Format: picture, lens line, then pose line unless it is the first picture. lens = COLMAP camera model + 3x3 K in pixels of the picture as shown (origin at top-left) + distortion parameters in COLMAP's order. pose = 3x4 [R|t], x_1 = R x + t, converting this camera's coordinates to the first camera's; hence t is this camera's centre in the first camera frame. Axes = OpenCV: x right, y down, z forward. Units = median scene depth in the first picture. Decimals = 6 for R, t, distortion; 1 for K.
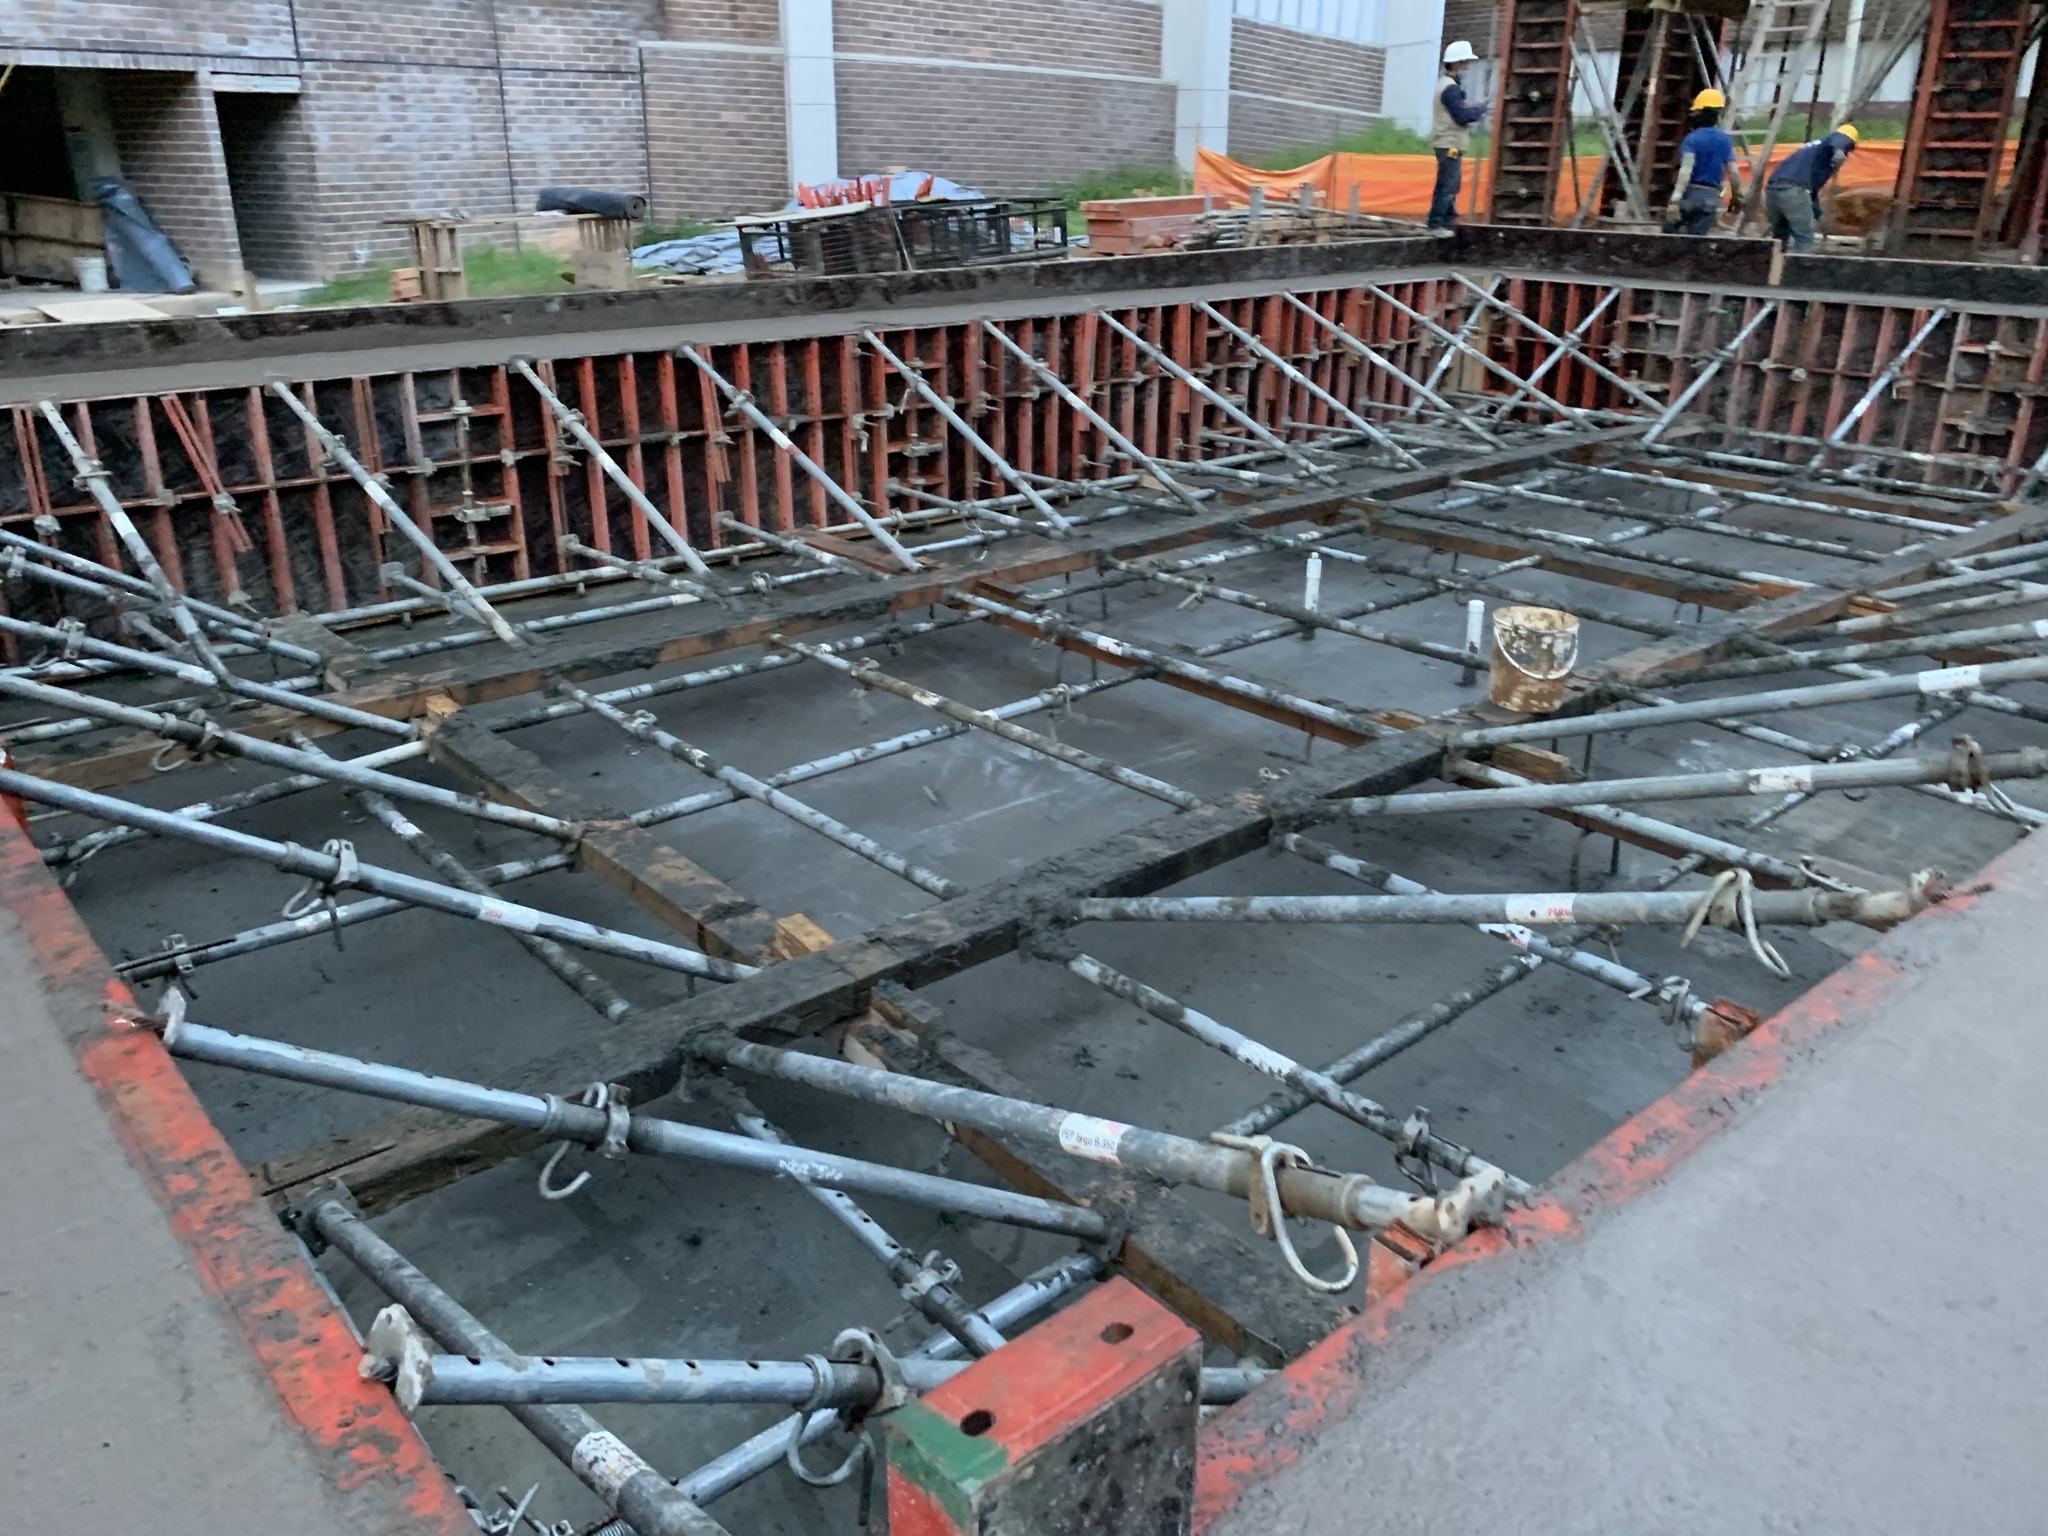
lens RADIAL K [[1563.0, 0, 1024.0], [0, 1563.0, 771.7], [0, 0, 1]] dist [0.011630, -0.009721]
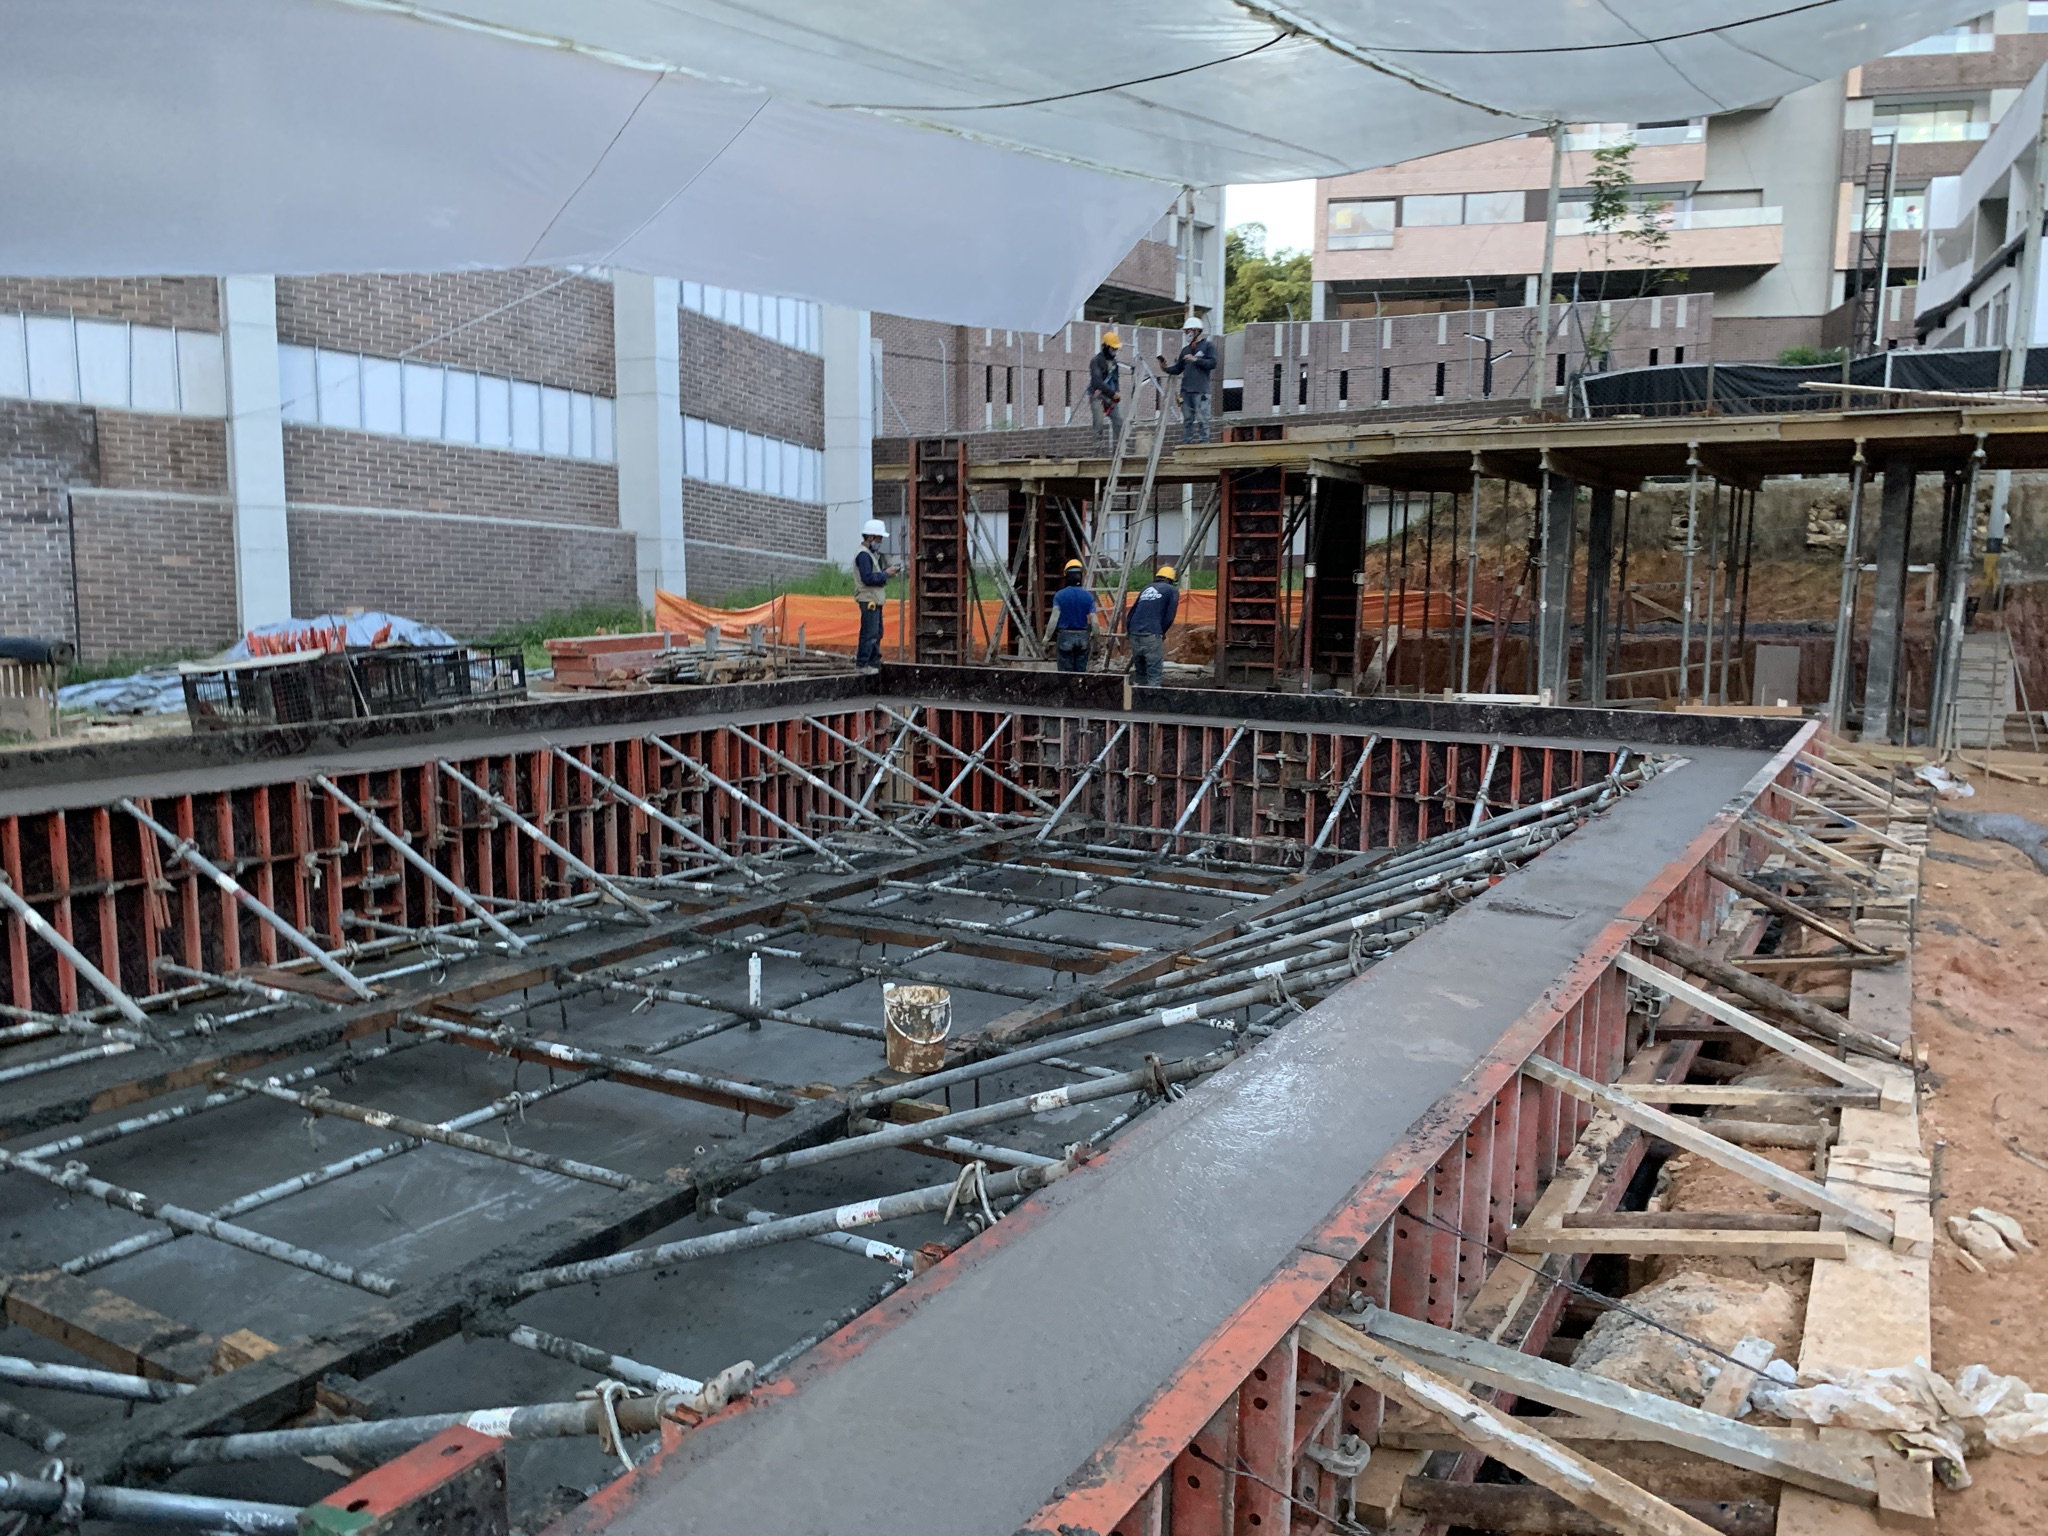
lens RADIAL K [[1512.7, 0, 1045.4], [0, 1512.7, 769.0], [0, 0, 1]] dist [0.029013, -0.041499]
pose [[0.940483, -0.034195, 0.338115, 0.014878], [0.119016, 0.965058, -0.233447, 0.012226], [-0.318318, 0.259794, 0.911691, -0.099722]]
